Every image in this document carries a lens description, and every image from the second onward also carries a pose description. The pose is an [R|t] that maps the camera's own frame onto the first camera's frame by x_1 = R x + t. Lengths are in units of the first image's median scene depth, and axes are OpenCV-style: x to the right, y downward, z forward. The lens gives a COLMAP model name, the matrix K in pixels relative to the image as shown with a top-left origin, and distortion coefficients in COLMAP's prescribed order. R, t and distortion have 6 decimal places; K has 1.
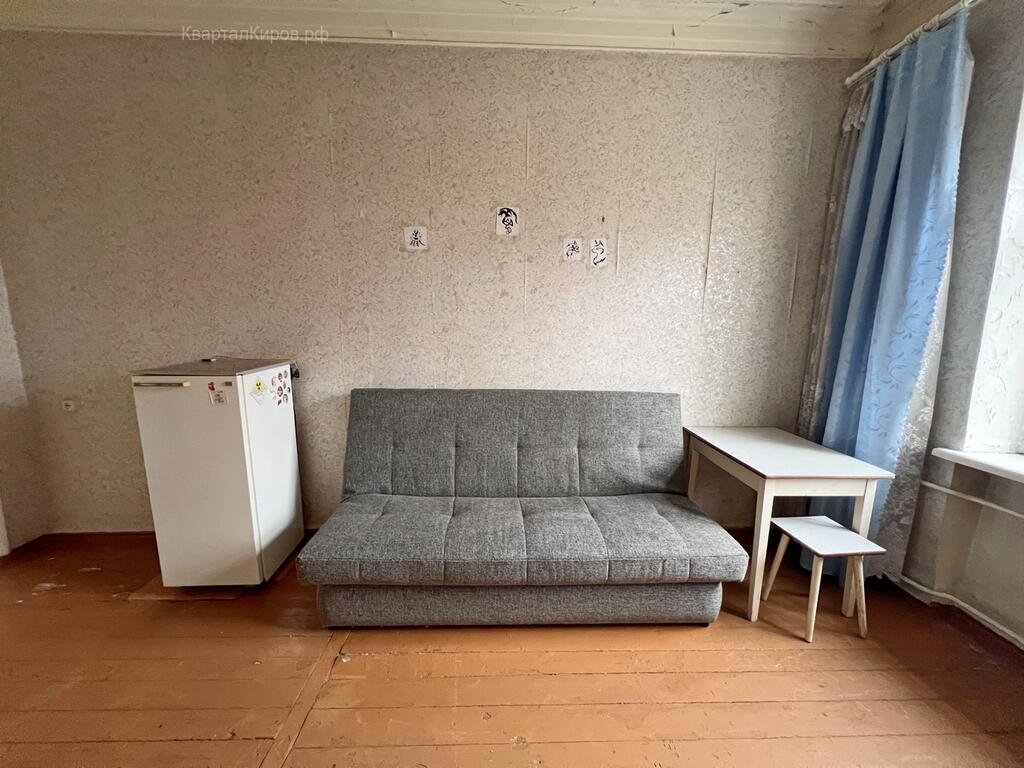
lens RADIAL K [[409.1, 0, 509.9], [0, 409.1, 384.0], [0, 0, 1]] dist [-0.000972, -0.000073]
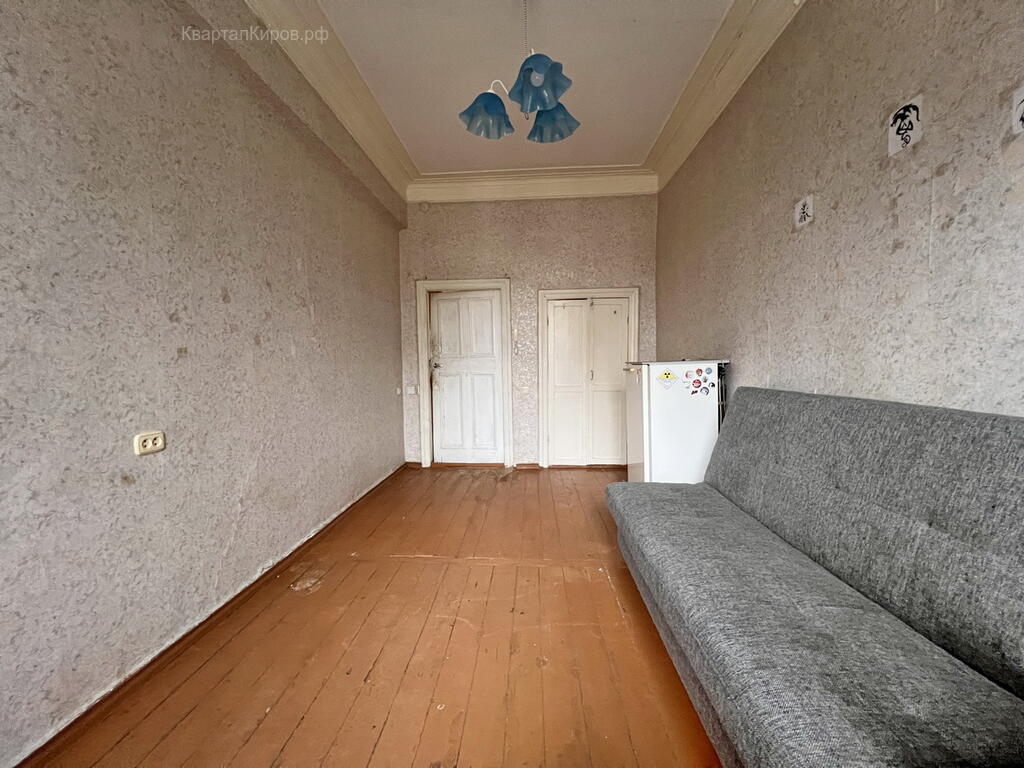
lens RADIAL K [[409.1, 0, 509.9], [0, 409.1, 384.0], [0, 0, 1]] dist [-0.000972, -0.000073]
pose [[-0.083864, 0.038012, -0.995752, 0.680601], [-0.135385, 0.989572, 0.049179, 0.033587], [0.987237, 0.138935, -0.077843, 0.527635]]
